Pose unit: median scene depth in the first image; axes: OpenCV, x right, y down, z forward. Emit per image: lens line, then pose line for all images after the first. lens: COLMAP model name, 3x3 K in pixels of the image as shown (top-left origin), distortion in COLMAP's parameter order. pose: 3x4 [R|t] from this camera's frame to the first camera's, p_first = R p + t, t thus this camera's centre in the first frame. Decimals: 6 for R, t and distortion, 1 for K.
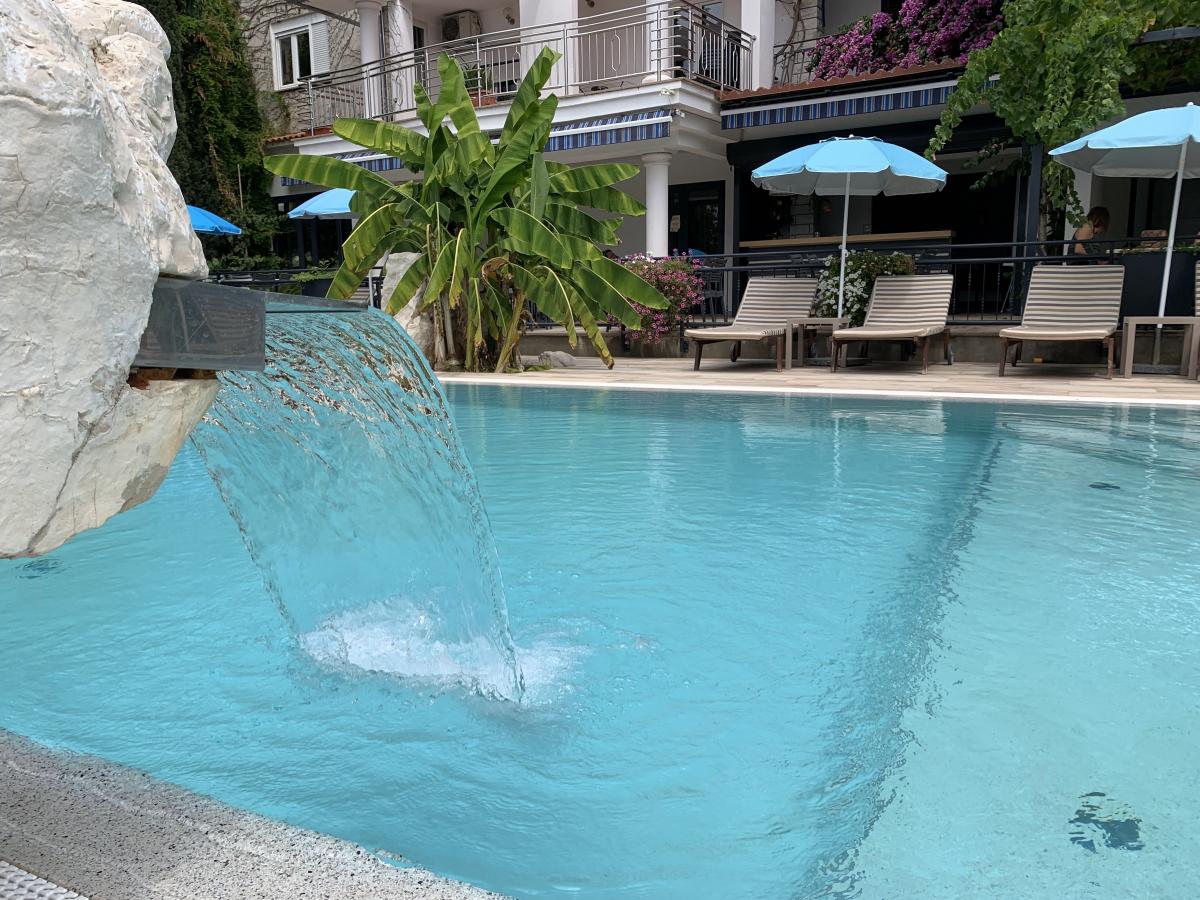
lens RADIAL K [[903.5, 0, 600.0], [0, 903.5, 450.0], [0, 0, 1]] dist [-0.012774, -0.005435]
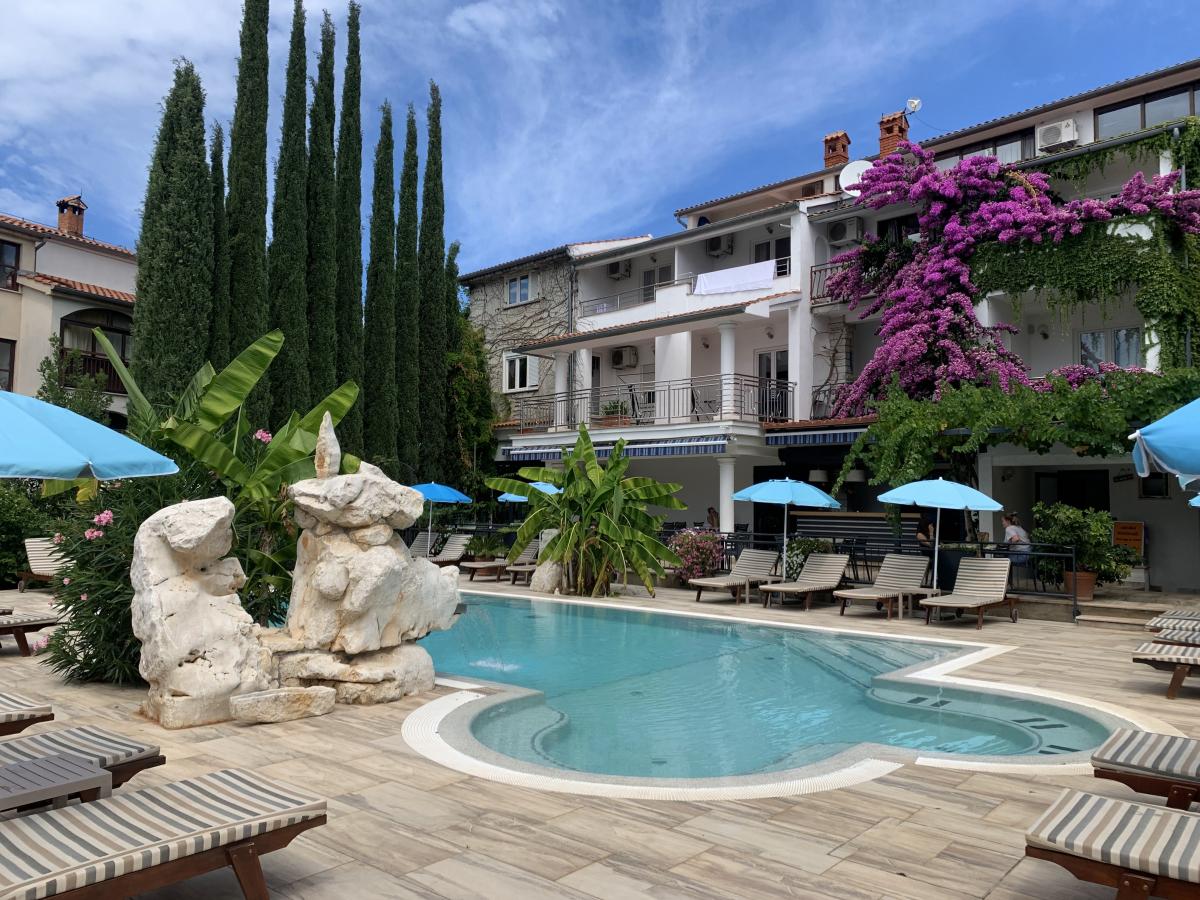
lens RADIAL K [[950.1, 0, 600.0], [0, 950.1, 450.0], [0, 0, 1]] dist [0.054468, -0.007147]
pose [[0.971287, 0.015553, -0.237401, 0.254752], [-0.067230, 0.975133, -0.211176, 0.022873], [0.228213, 0.221073, 0.948180, -0.651409]]
